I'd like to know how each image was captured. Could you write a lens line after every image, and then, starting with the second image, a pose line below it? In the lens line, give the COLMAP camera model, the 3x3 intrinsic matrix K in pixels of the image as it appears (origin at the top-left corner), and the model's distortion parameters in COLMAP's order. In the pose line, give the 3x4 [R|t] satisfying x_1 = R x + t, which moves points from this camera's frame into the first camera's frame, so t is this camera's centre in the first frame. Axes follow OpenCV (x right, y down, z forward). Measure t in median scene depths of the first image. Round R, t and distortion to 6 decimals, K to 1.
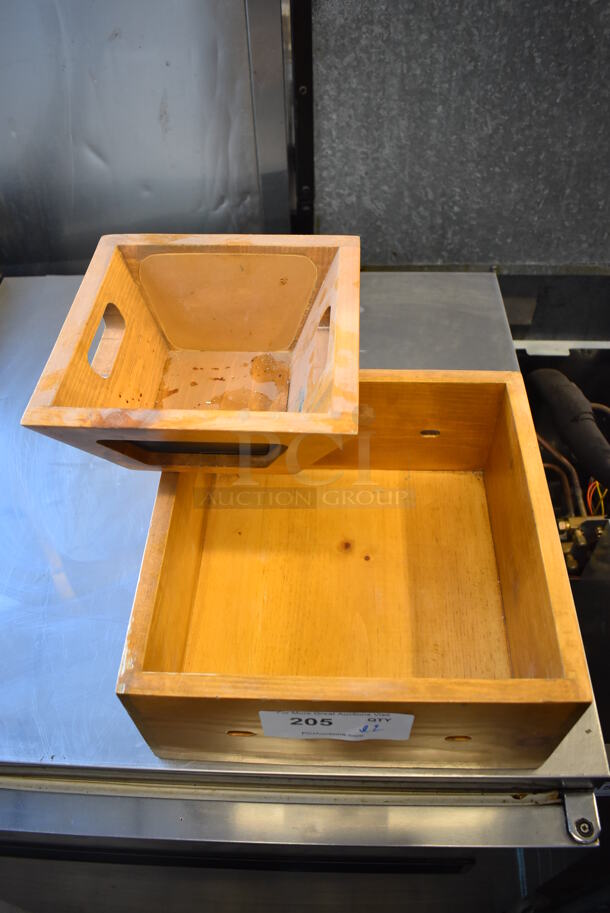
lens RADIAL K [[721.5, 0, 301.7], [0, 721.5, 456.4], [0, 0, 1]] dist [-0.096844, 0.018752]
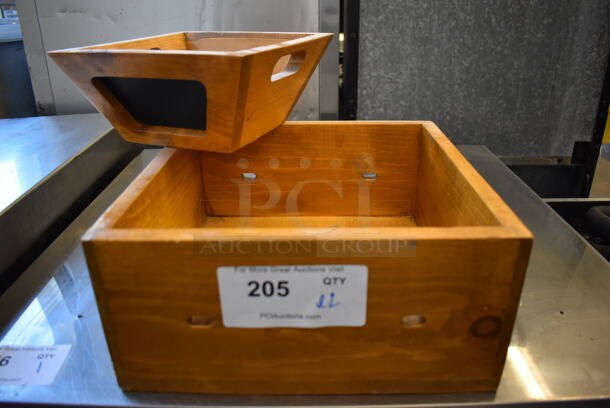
lens RADIAL K [[482.0, 0, 308.5], [0, 482.0, 203.4], [0, 0, 1]] dist [-0.096844, 0.018752]
pose [[0.999278, 0.004314, 0.037735, -0.174344], [0.012559, 0.900105, -0.435492, 0.375350], [-0.035844, 0.435652, 0.899401, 0.231734]]
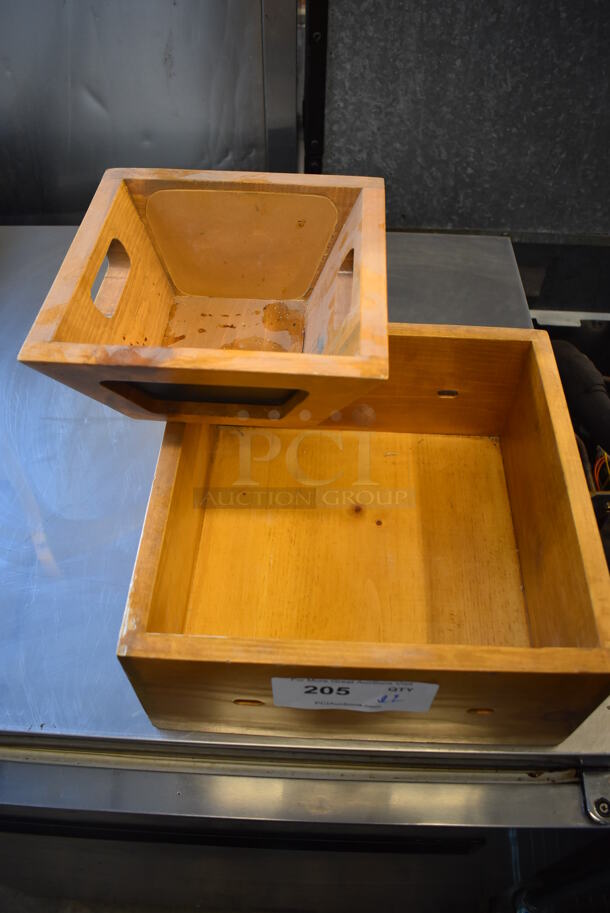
lens RADIAL K [[721.5, 0, 303.2], [0, 721.5, 456.1], [0, 0, 1]] dist [-0.096844, 0.018752]
pose [[0.999323, 0.026158, 0.025872, -0.032734], [-0.026808, 0.999326, 0.025092, 0.029681], [-0.025199, -0.025768, 0.999350, 0.051955]]
